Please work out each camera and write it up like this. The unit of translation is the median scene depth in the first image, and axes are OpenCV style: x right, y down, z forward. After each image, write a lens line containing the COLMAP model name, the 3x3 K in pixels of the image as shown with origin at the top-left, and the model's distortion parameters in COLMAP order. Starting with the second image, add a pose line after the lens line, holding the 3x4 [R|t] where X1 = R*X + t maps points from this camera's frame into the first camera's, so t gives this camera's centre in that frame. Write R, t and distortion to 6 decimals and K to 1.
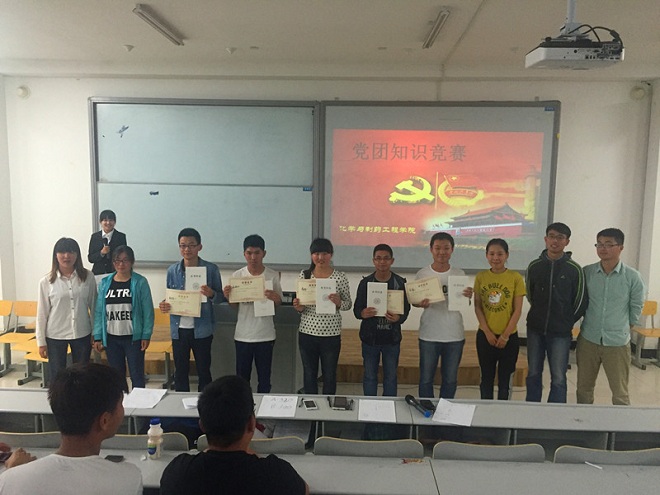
lens RADIAL K [[551.1, 0, 316.0], [0, 551.1, 248.9], [0, 0, 1]] dist [0.051062, -0.045962]
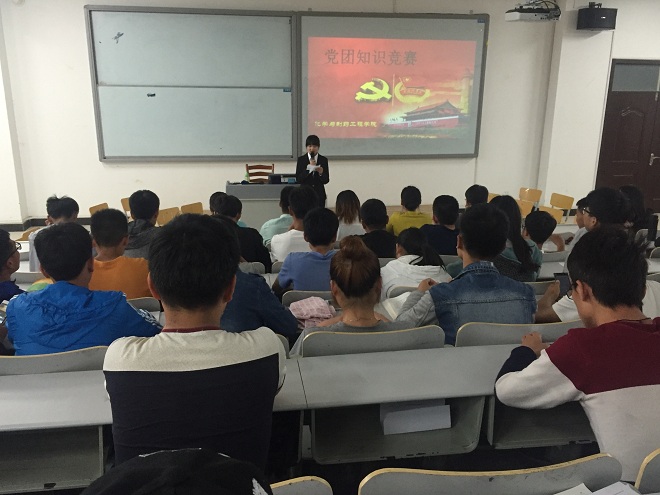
lens RADIAL K [[583.3, 0, 311.2], [0, 583.3, 244.5], [0, 0, 1]] dist [0.045874, -0.039542]
pose [[0.983233, -0.056957, 0.173231, -0.202311], [0.028933, 0.986662, 0.160189, 0.017965], [-0.180044, -0.152491, 0.971767, -0.272664]]
